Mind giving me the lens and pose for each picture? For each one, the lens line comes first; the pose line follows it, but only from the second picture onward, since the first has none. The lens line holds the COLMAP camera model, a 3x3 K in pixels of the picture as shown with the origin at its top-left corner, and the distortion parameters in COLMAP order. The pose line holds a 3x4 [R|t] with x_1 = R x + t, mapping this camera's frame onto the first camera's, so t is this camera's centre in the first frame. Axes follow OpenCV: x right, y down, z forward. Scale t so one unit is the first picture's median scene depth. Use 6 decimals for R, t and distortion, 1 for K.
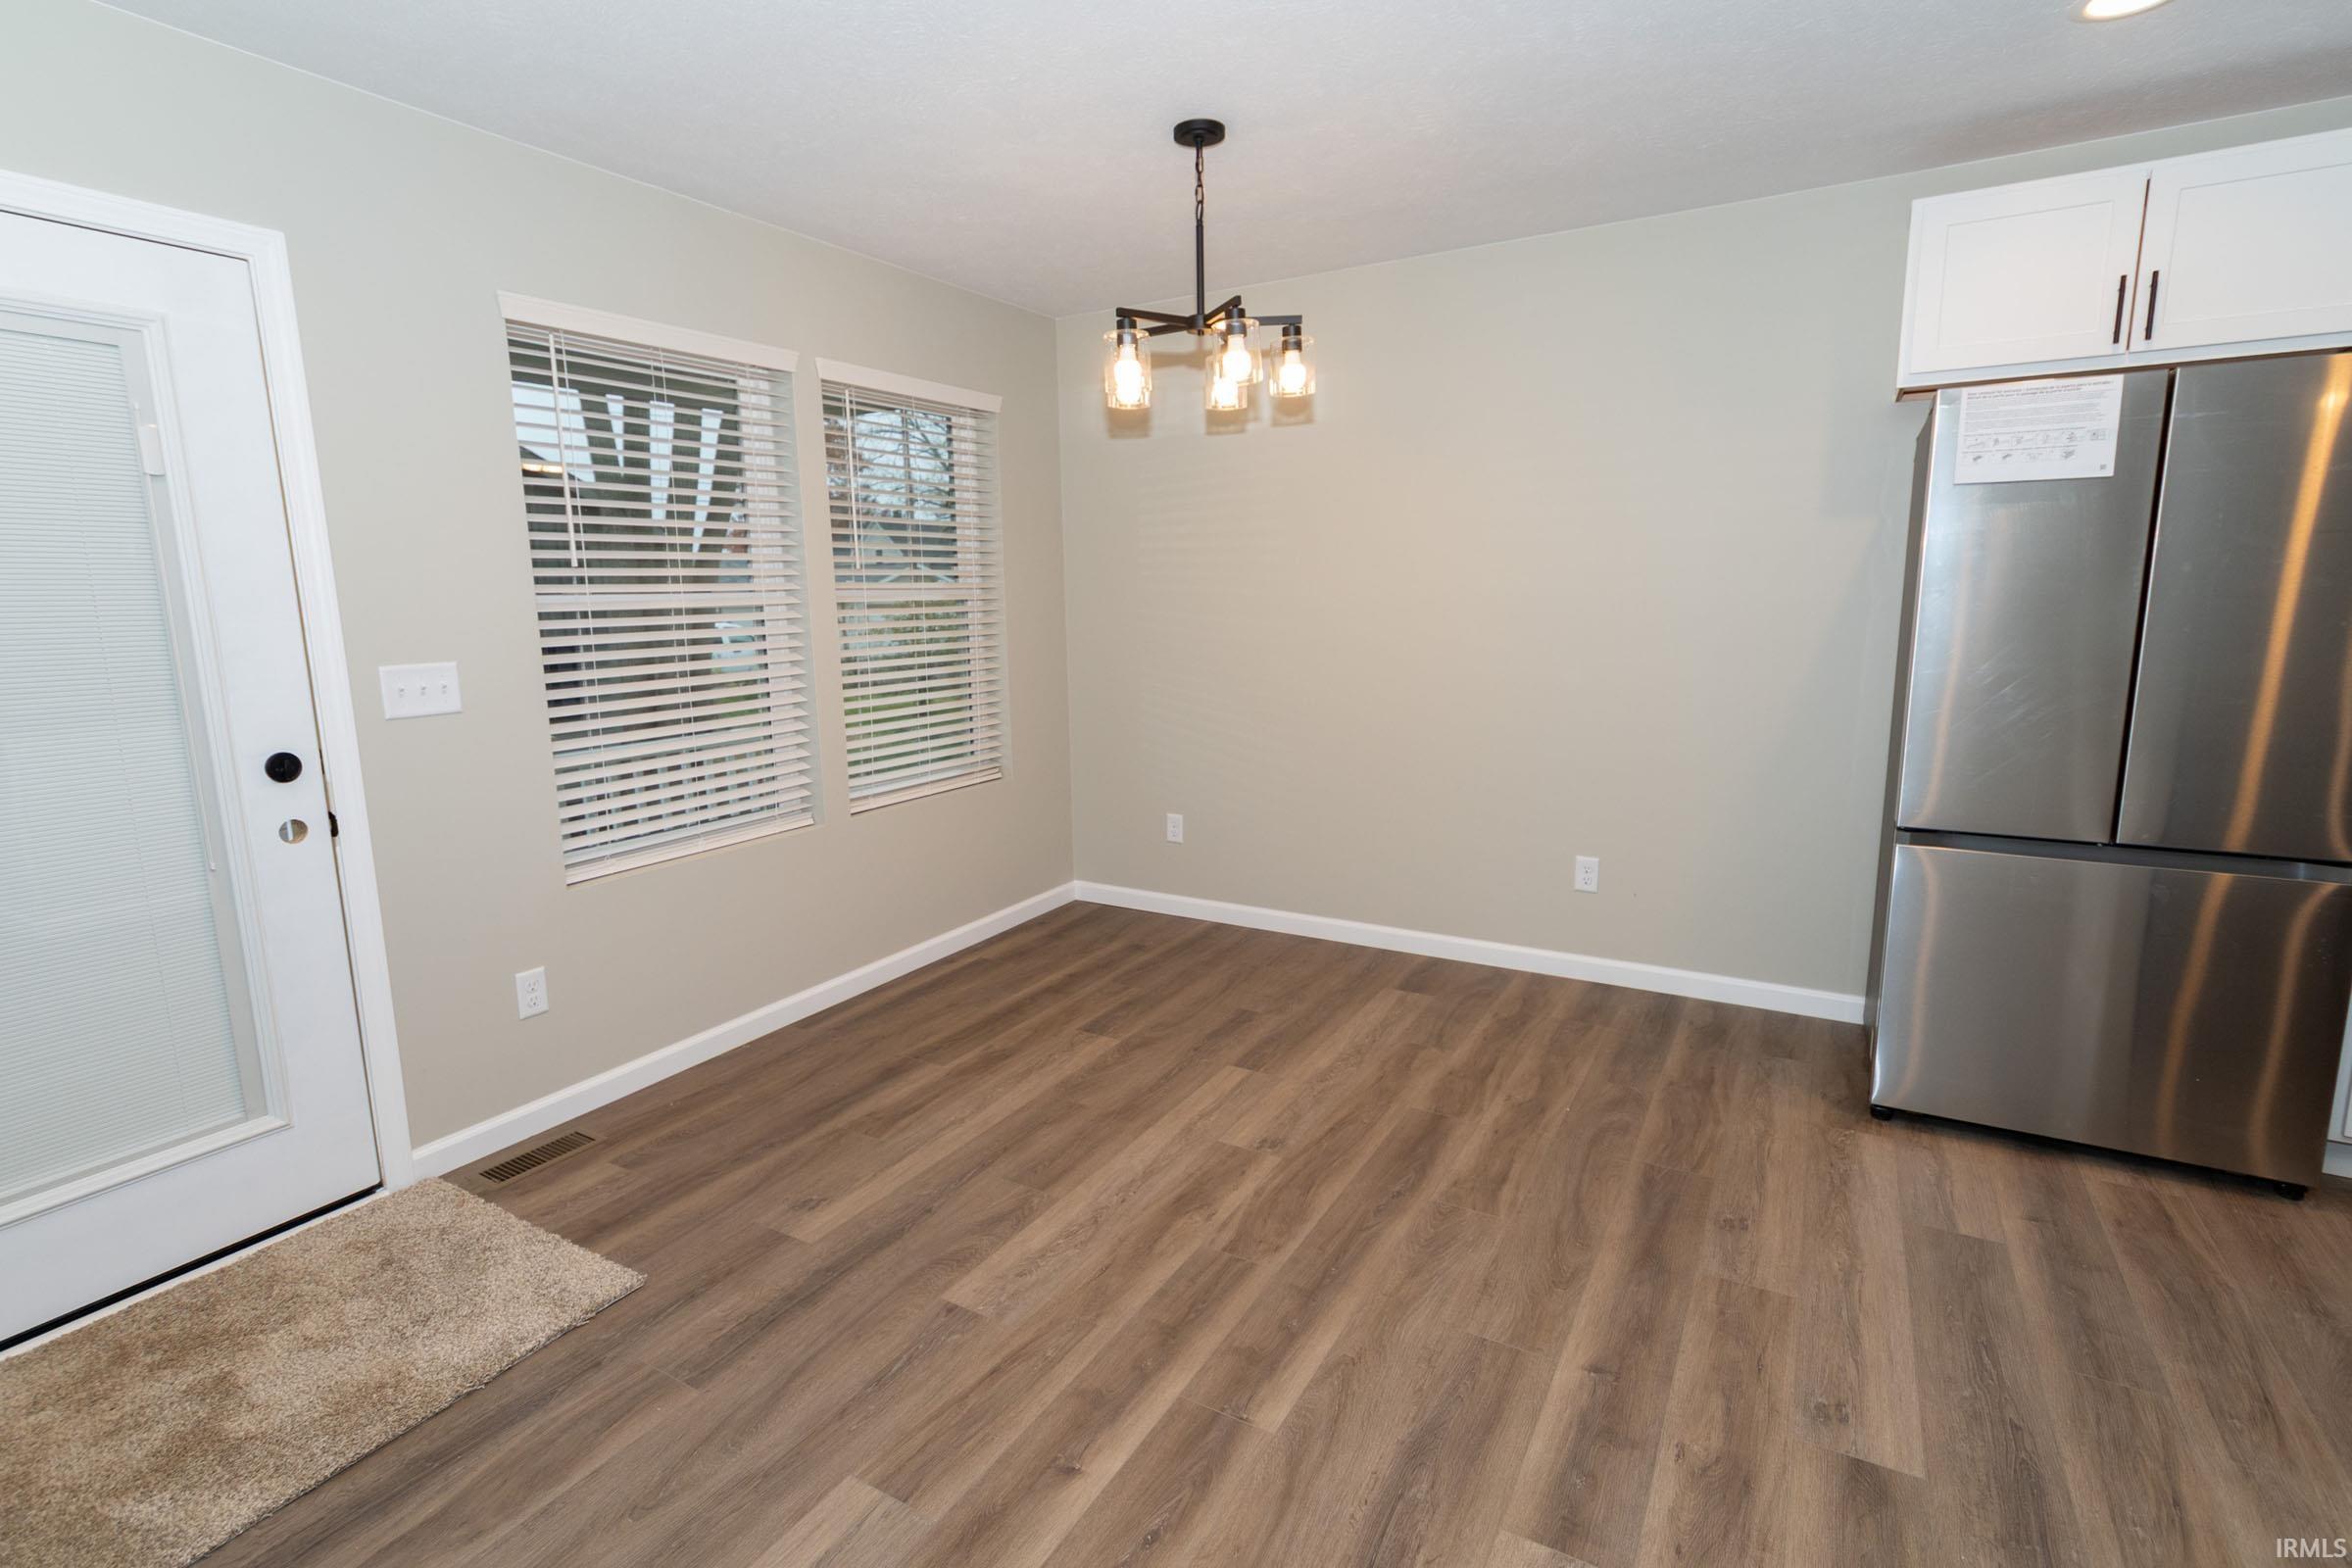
lens RADIAL K [[1135.0, 0, 1158.4], [0, 1135.0, 772.7], [0, 0, 1]] dist [0.002398, 0.003486]
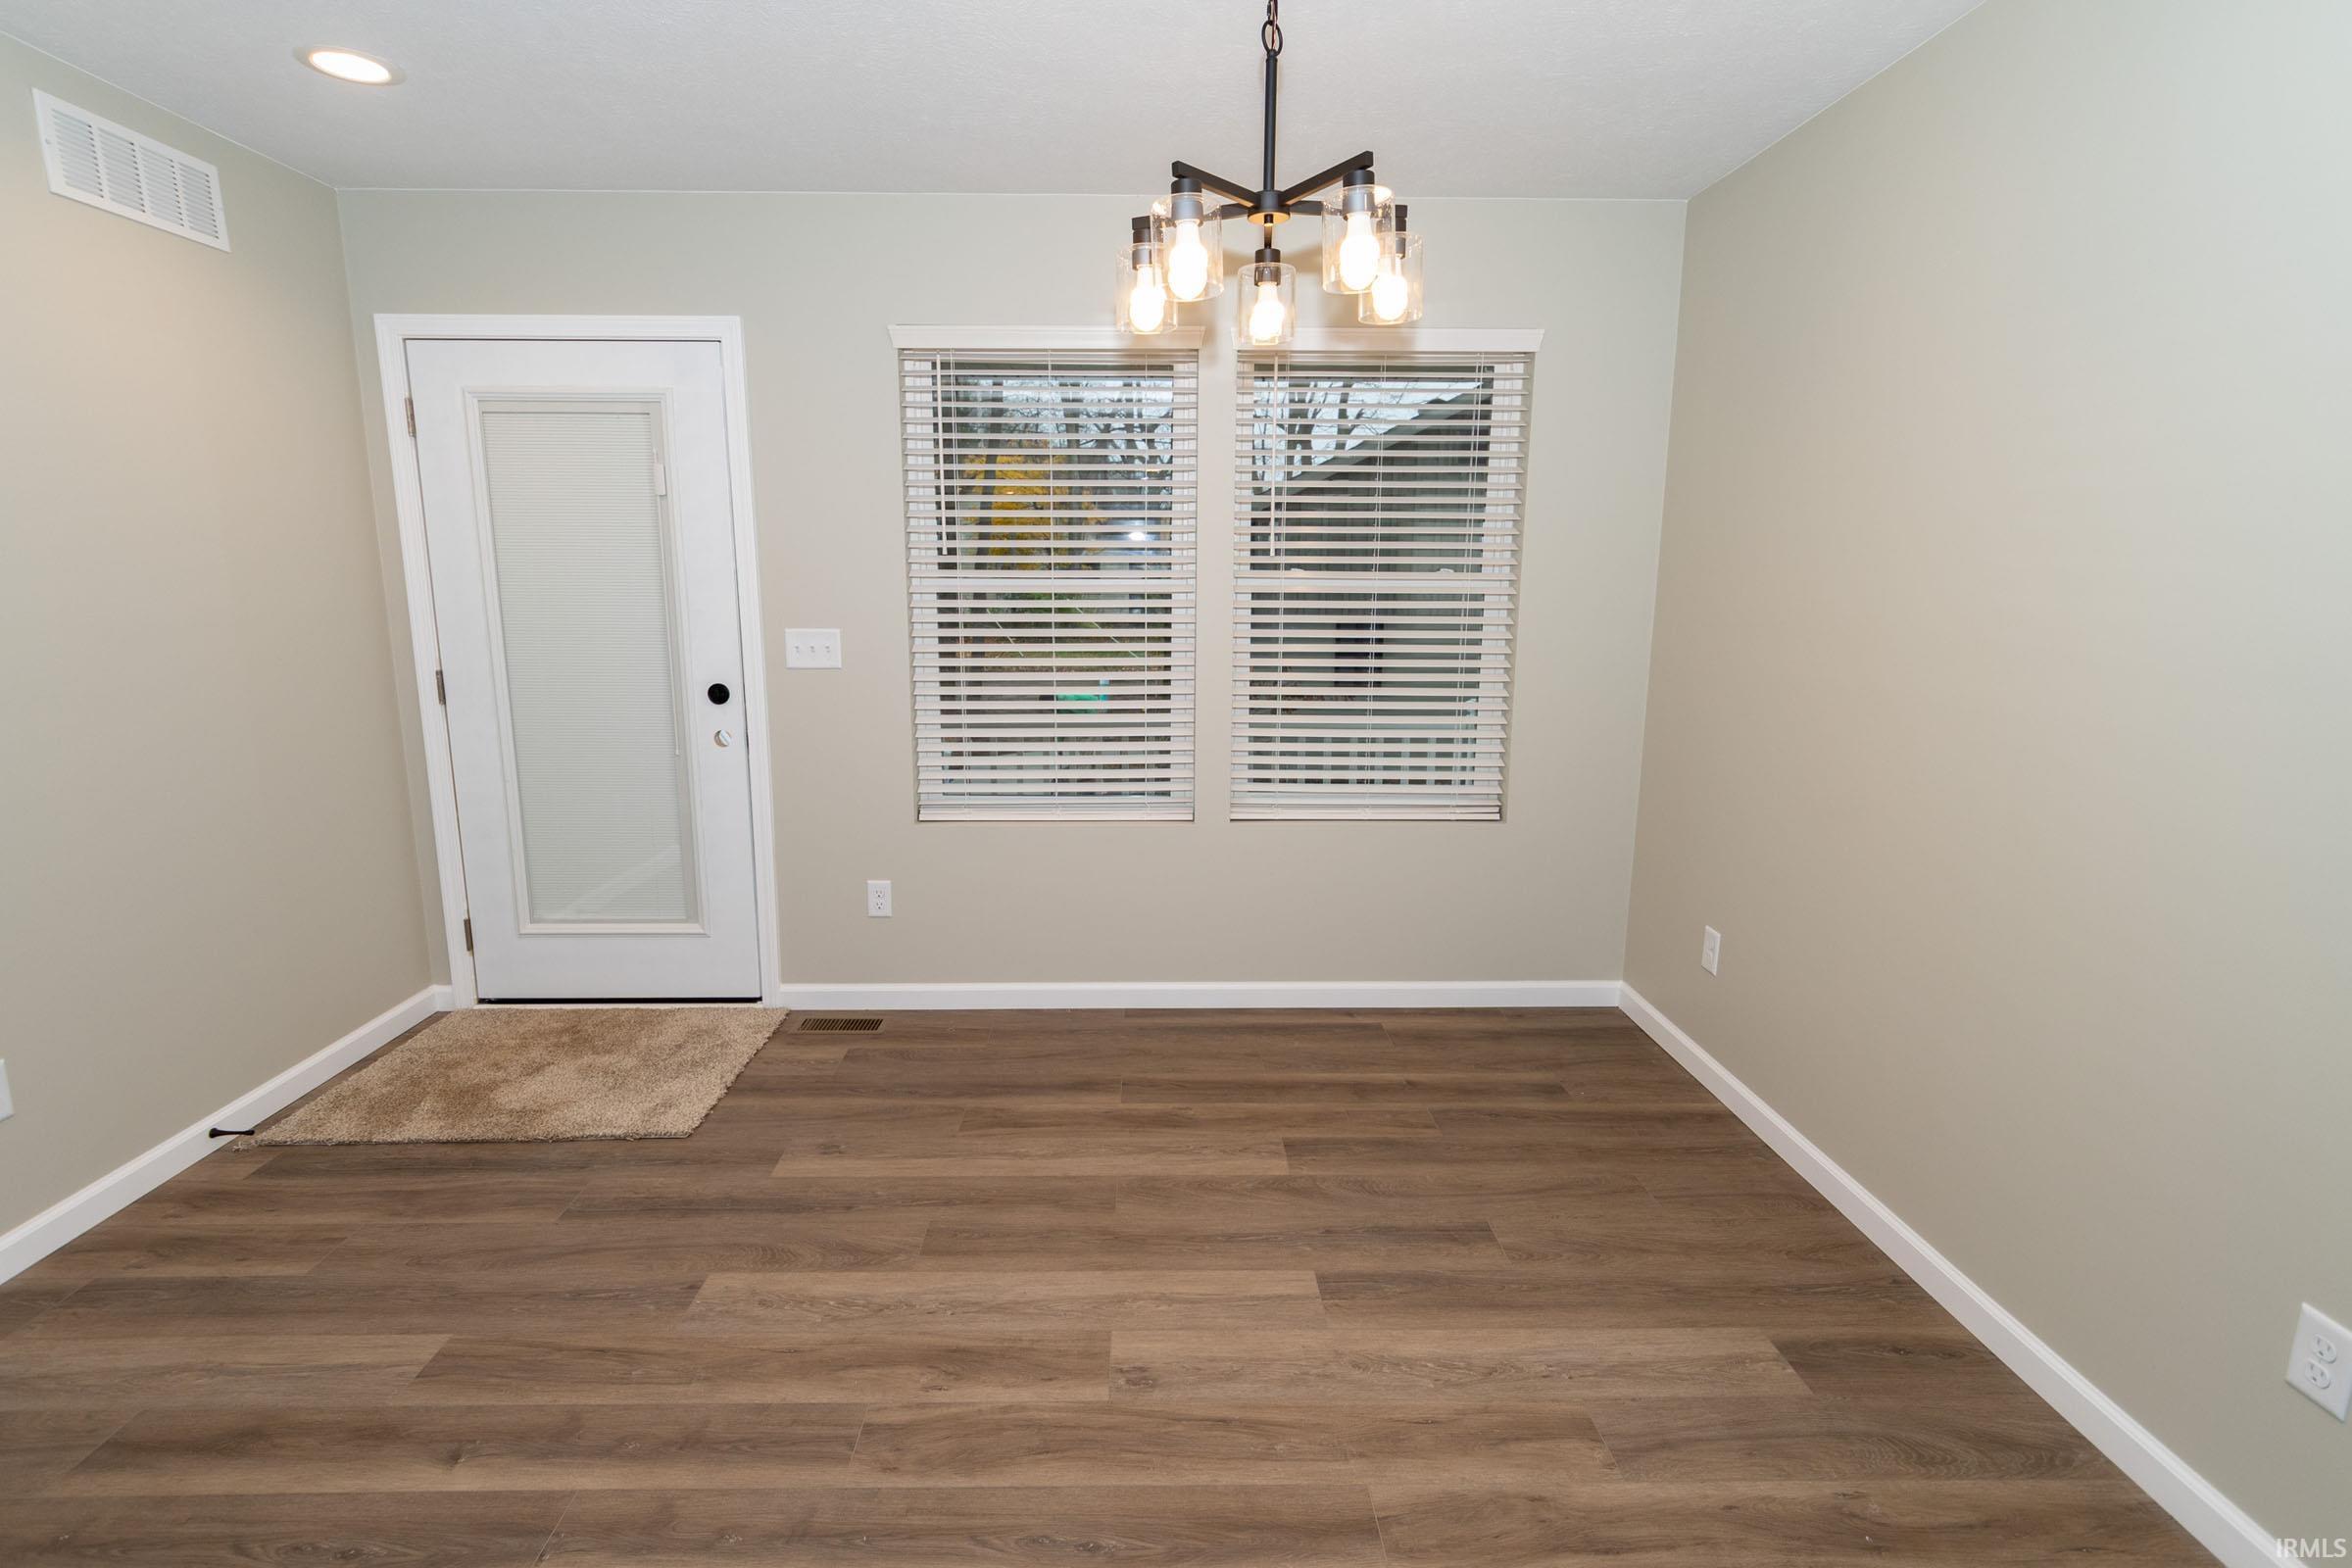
lens RADIAL K [[1135.0, 0, 1181.5], [0, 1135.0, 778.1], [0, 0, 1]] dist [0.002398, 0.003486]
pose [[0.517104, 0.172835, -0.838291, 0.634280], [-0.152042, 0.982373, 0.108754, -0.120893], [0.842310, 0.071218, 0.534267, 0.607231]]
